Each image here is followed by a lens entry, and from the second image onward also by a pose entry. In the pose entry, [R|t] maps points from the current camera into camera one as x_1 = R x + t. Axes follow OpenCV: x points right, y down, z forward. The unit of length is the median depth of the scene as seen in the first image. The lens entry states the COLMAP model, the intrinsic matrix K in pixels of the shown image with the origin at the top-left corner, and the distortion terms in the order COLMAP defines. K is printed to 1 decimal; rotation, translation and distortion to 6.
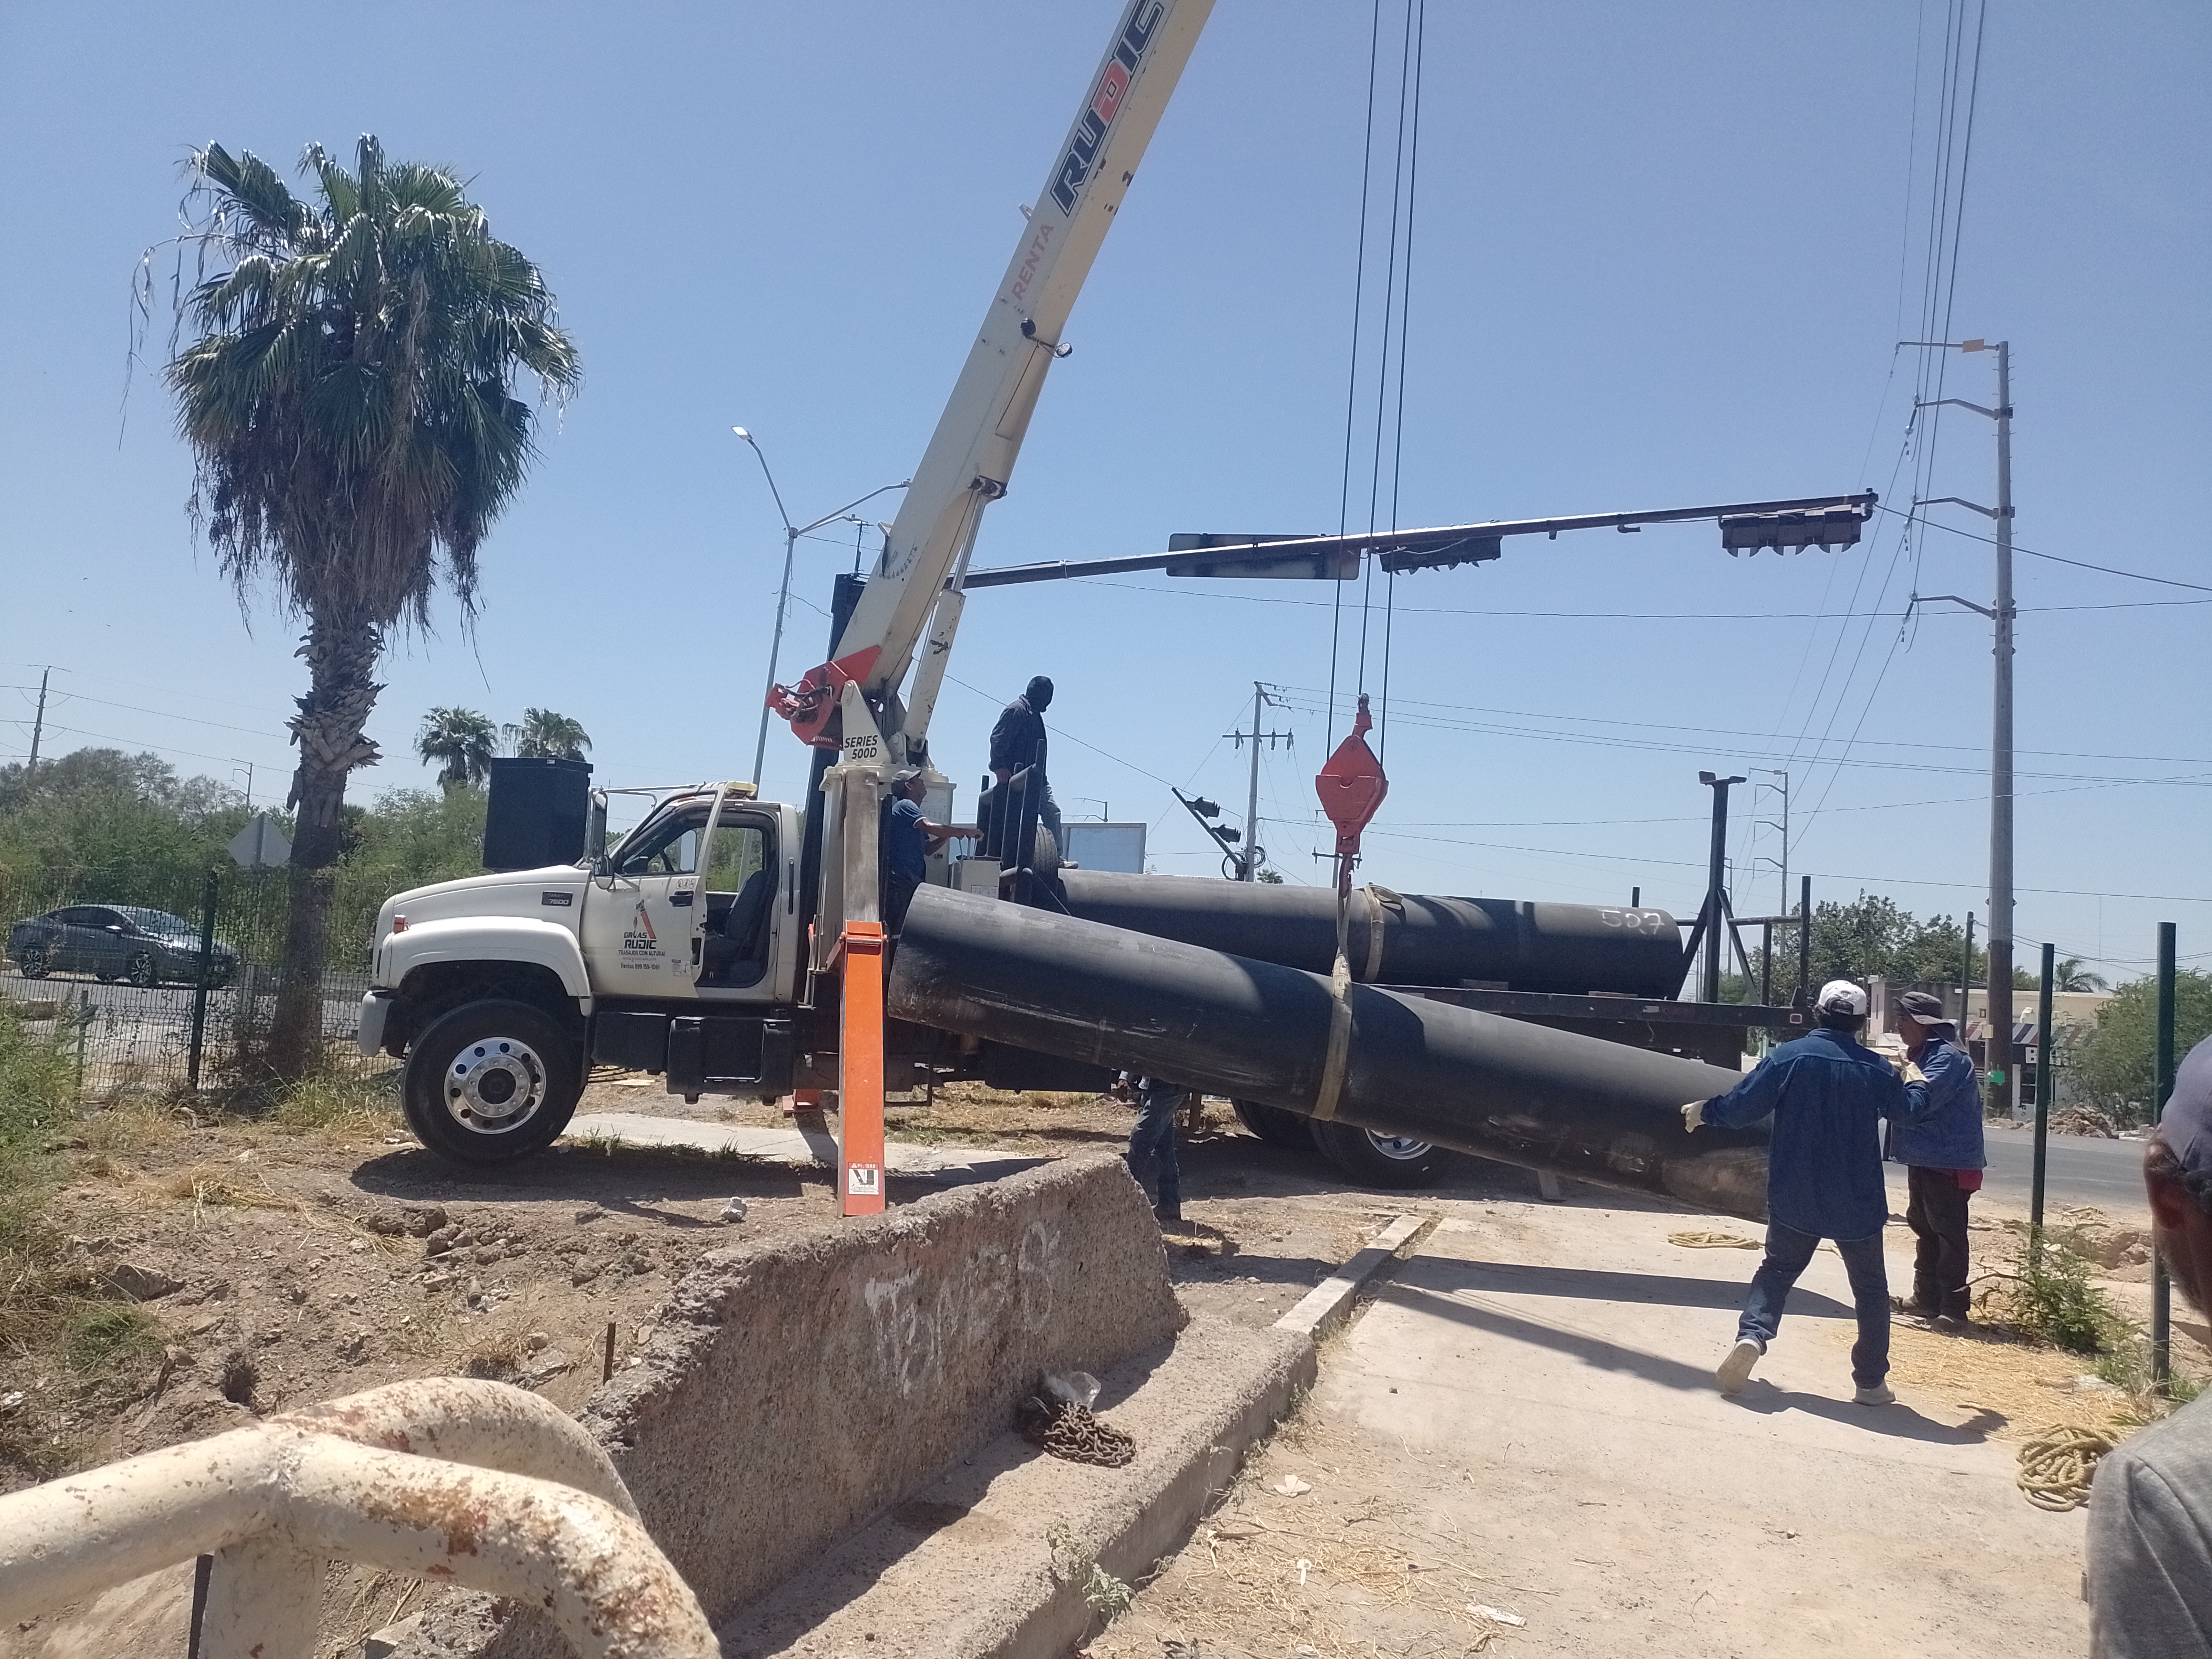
lens RADIAL K [[1634.0, 0, 1105.1], [0, 1634.0, 822.9], [0, 0, 1]] dist [0.066962, -0.072262]
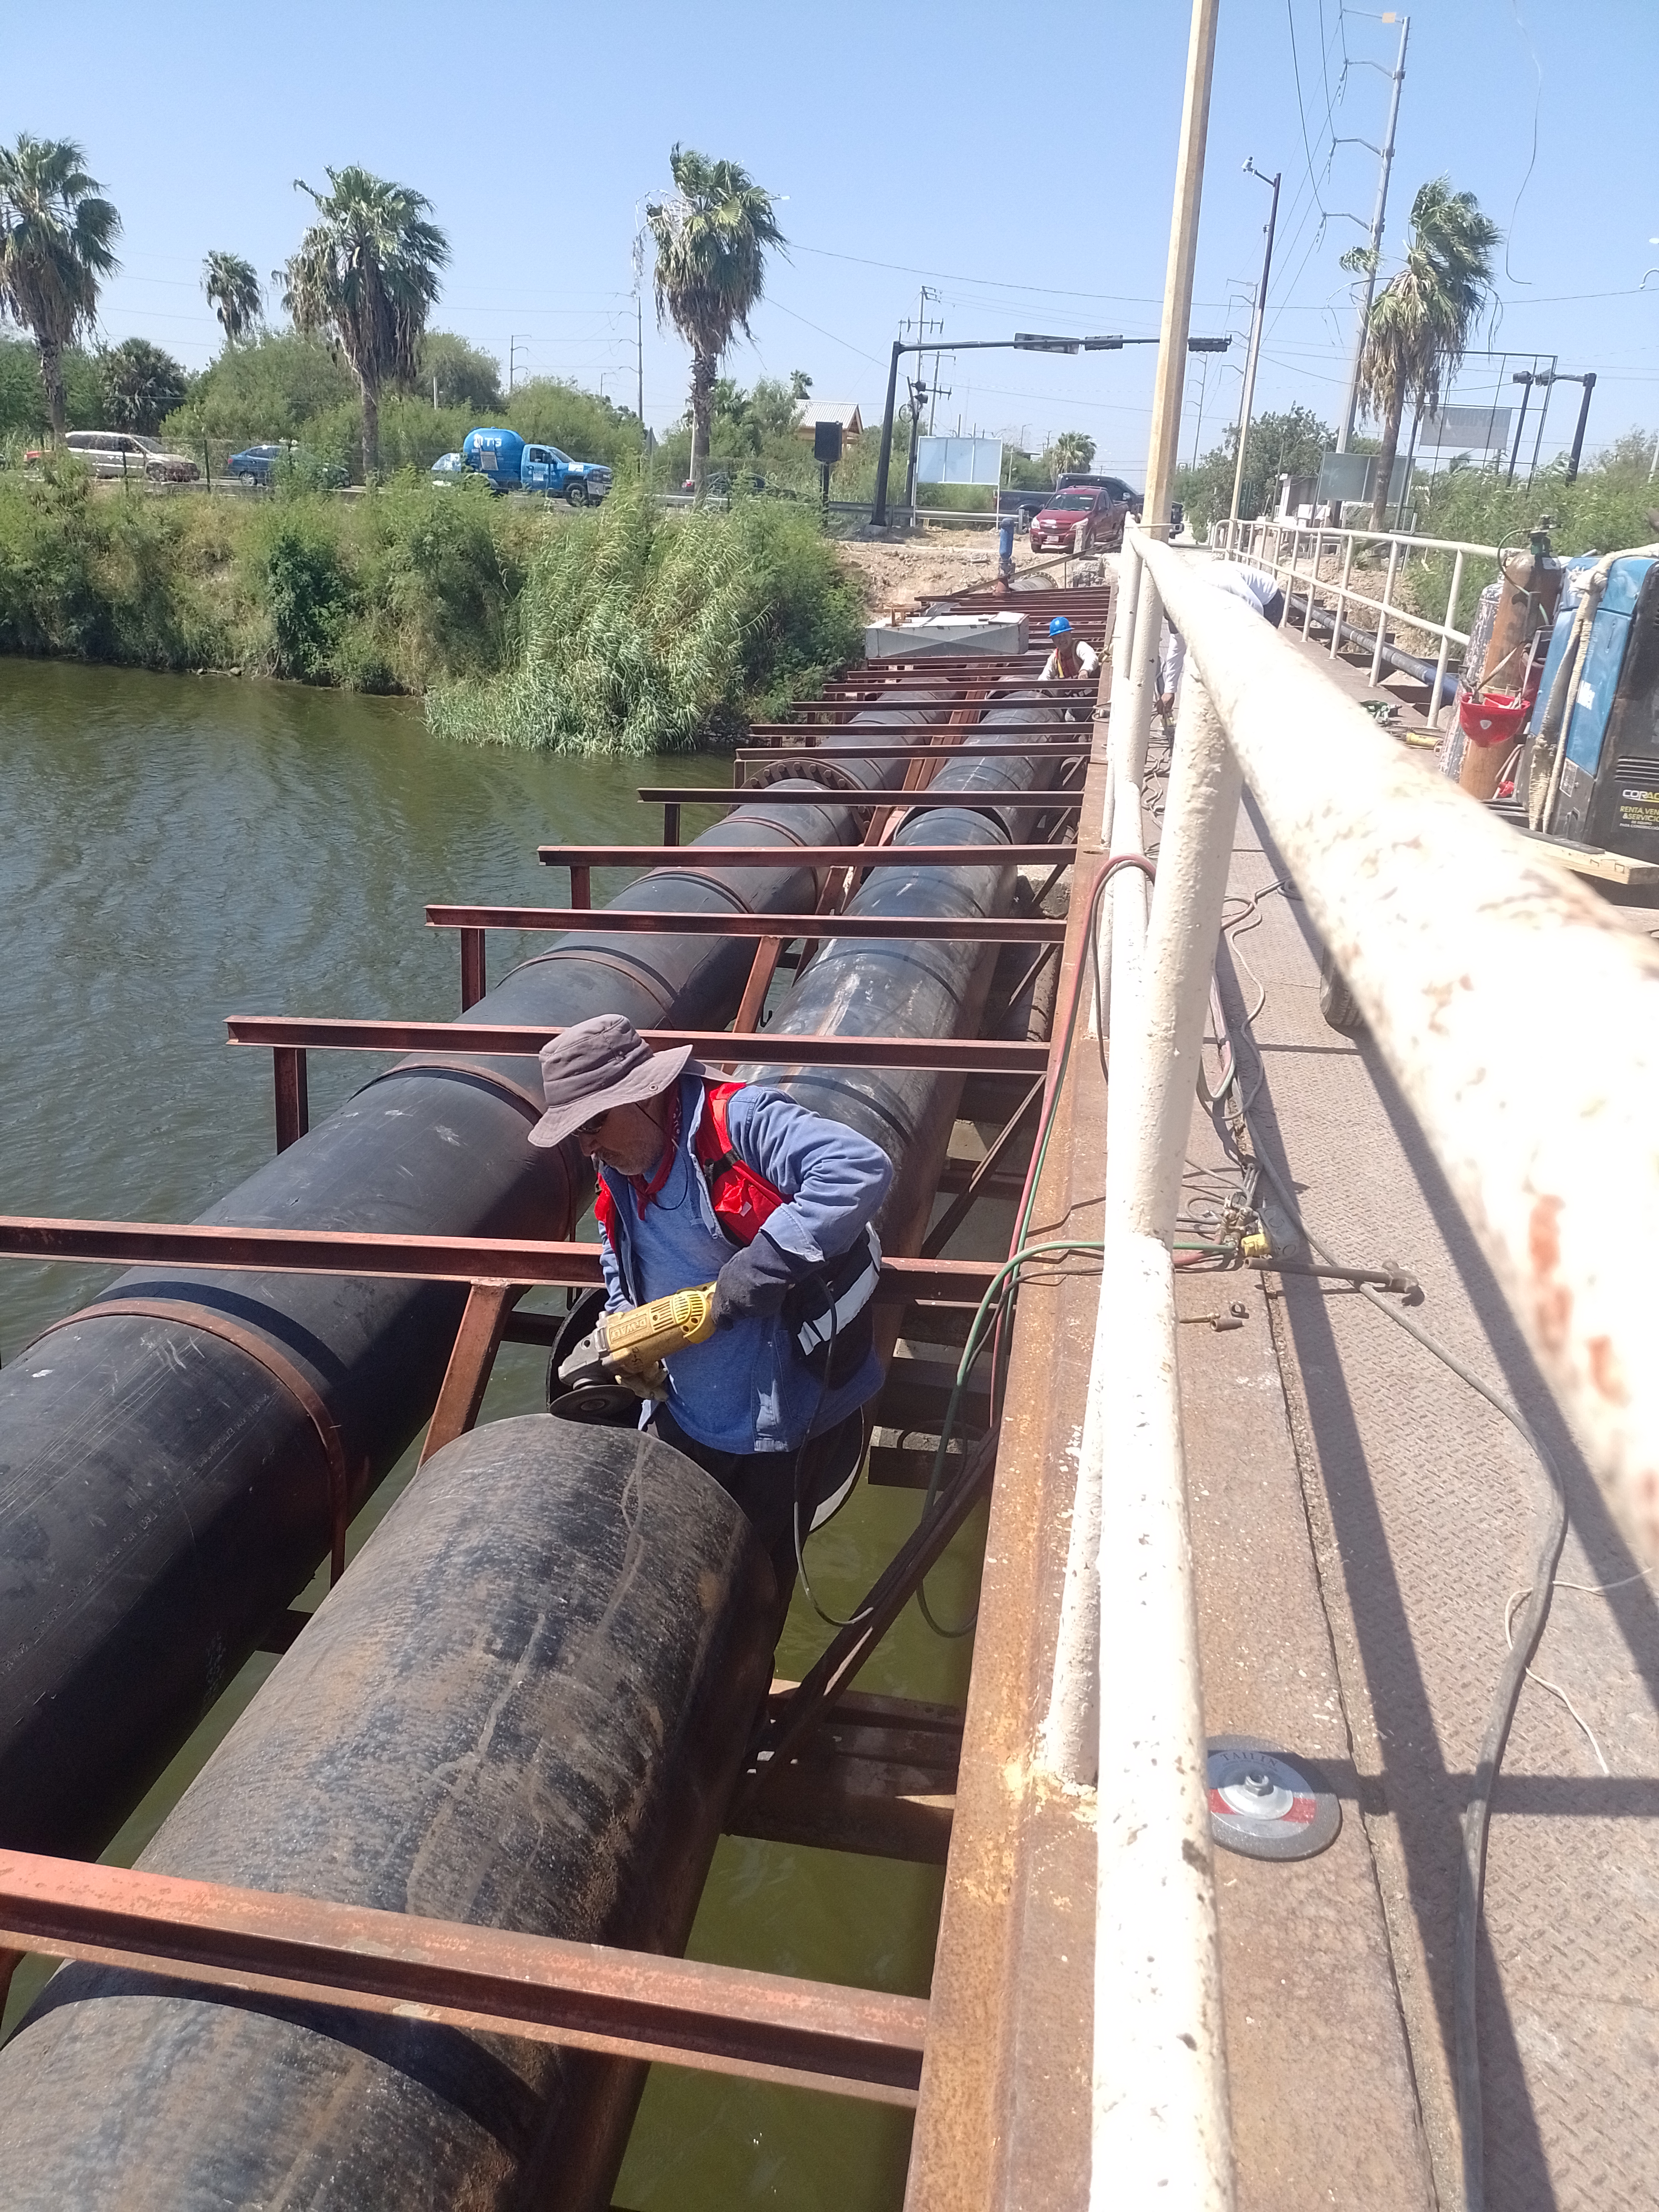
lens RADIAL K [[1634.0, 0, 846.5], [0, 1634.0, 1125.4], [0, 0, 1]] dist [0.066962, -0.072262]
pose [[0.985992, -0.072206, 0.150352, -0.862699], [-0.003693, 0.891764, 0.452486, -0.261543], [-0.166751, -0.446703, 0.879006, -2.358673]]
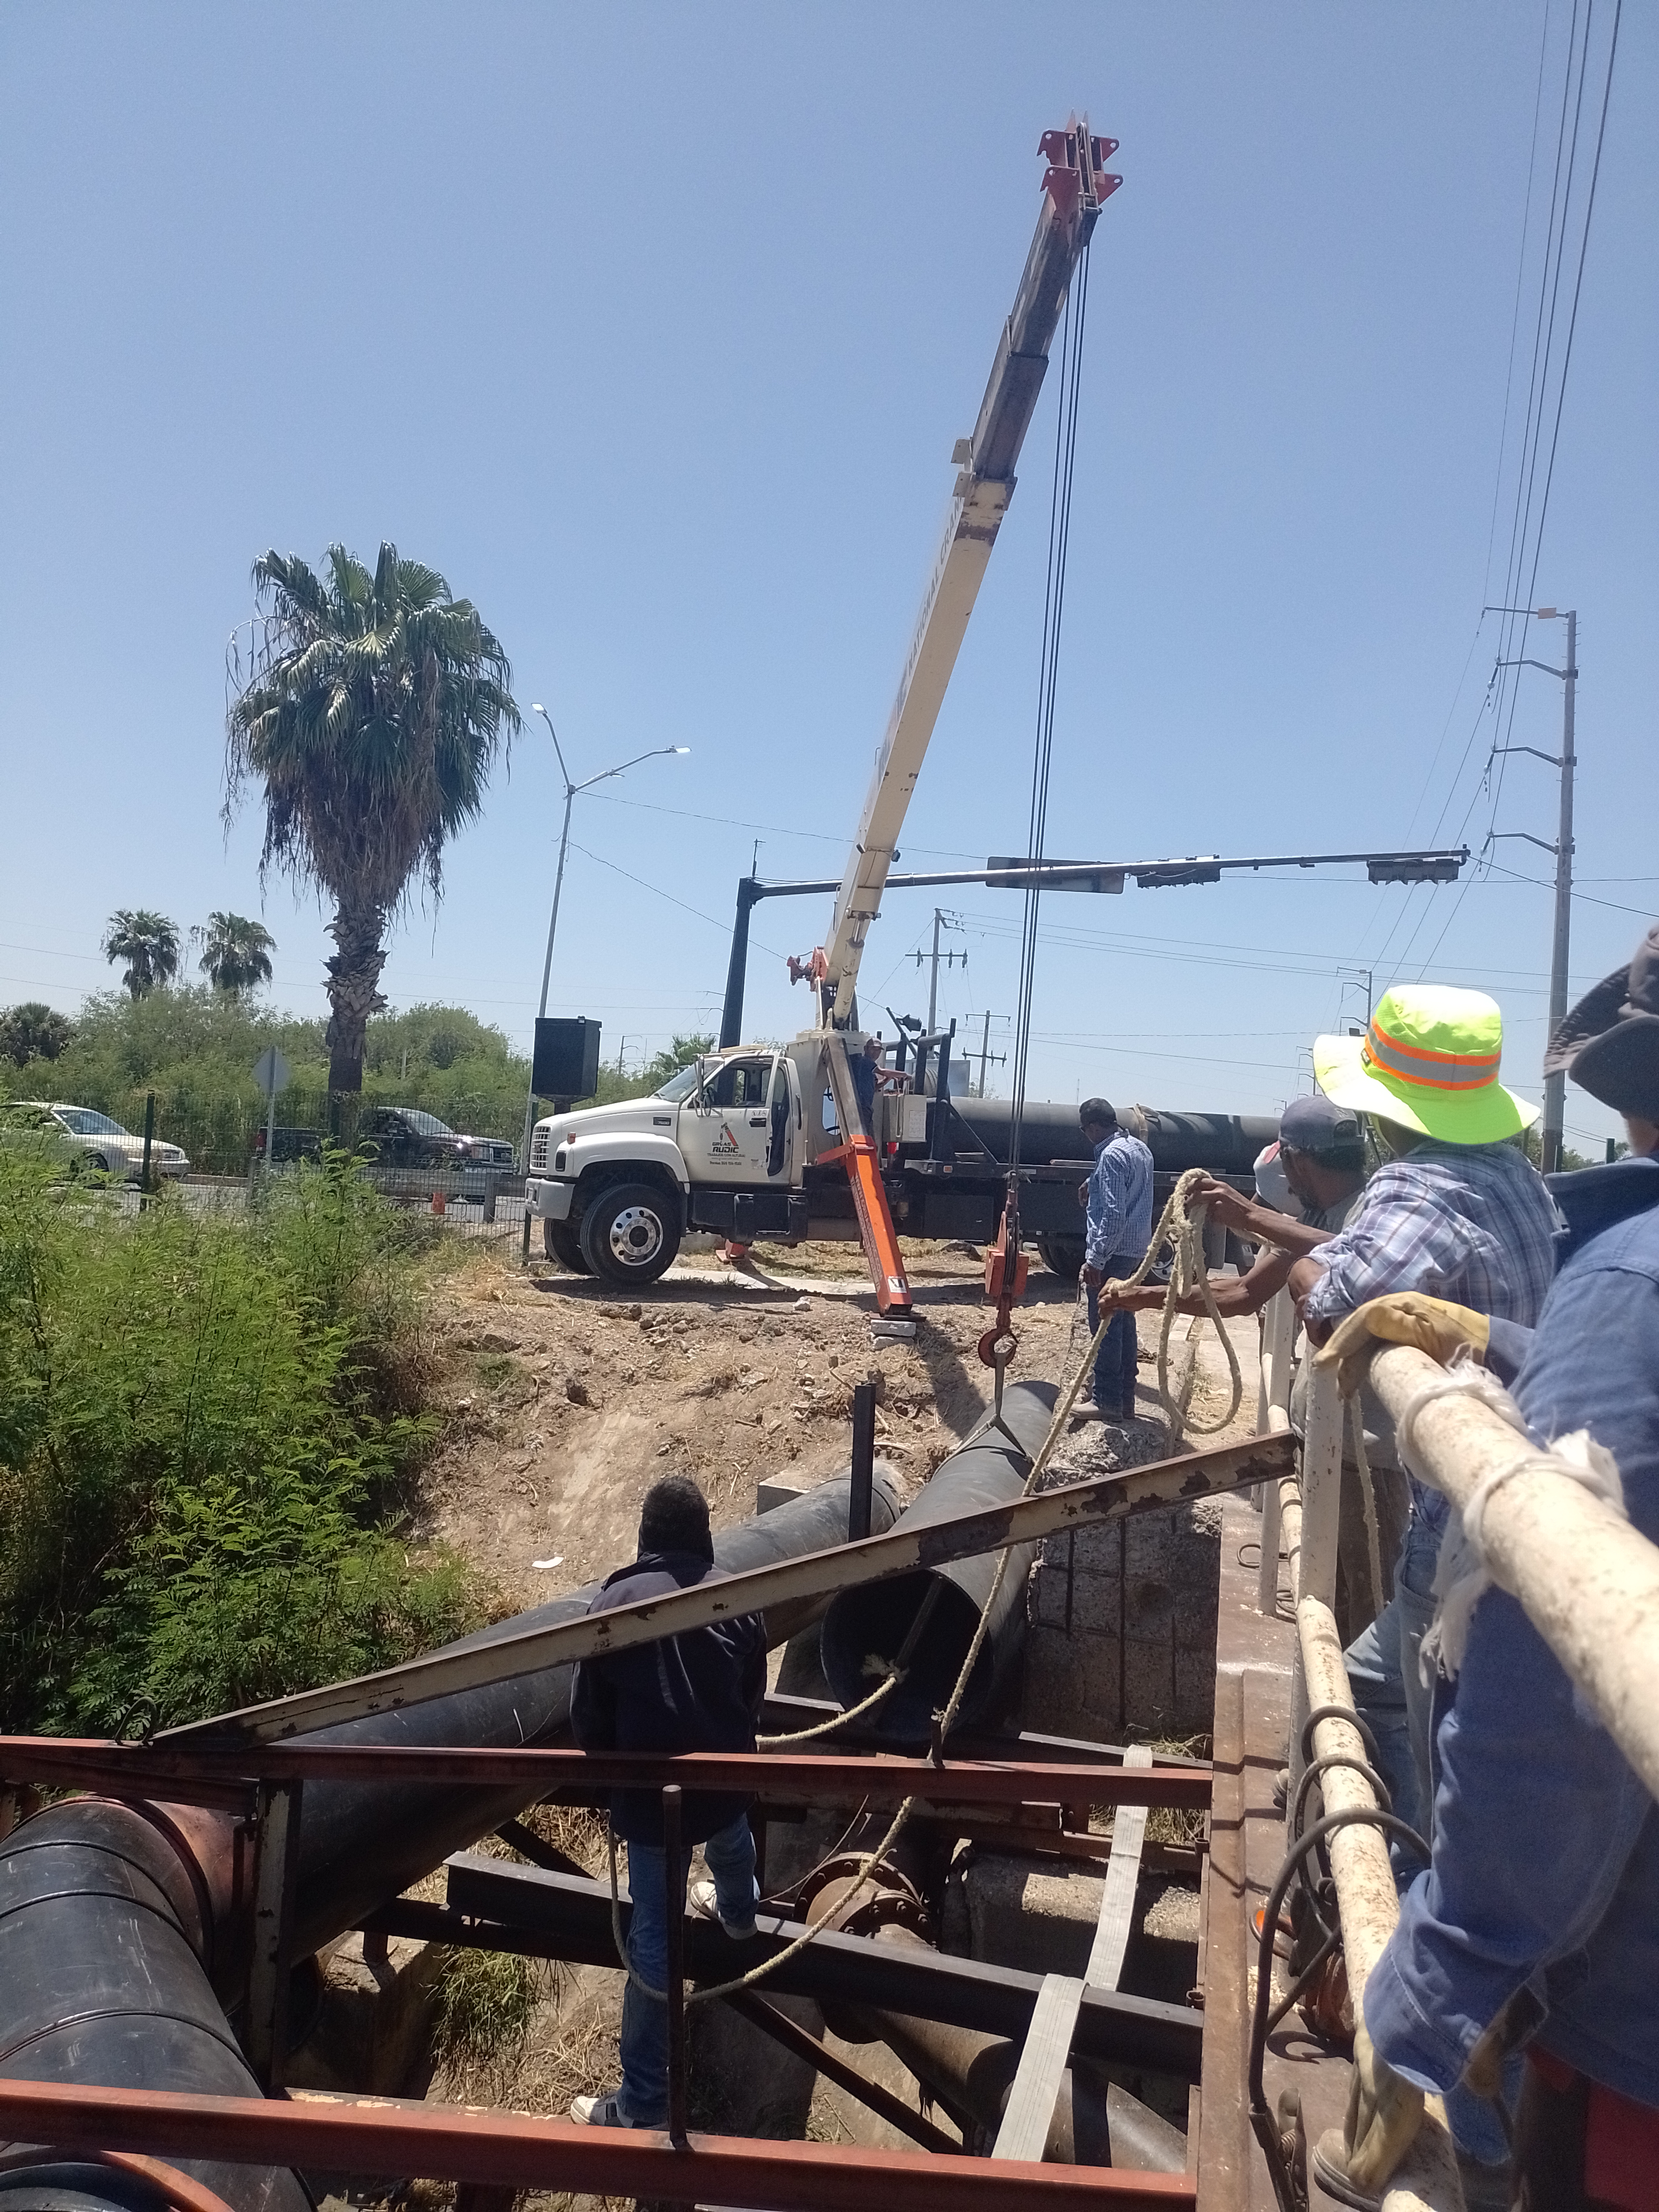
lens RADIAL K [[1634.0, 0, 831.3], [0, 1634.0, 1119.4], [0, 0, 1]] dist [0.066962, -0.072262]
pose [[0.996882, -0.002754, 0.078857, -0.216308], [-0.002509, 0.997779, 0.066561, -0.044923], [-0.078865, -0.066551, 0.994661, -0.434889]]
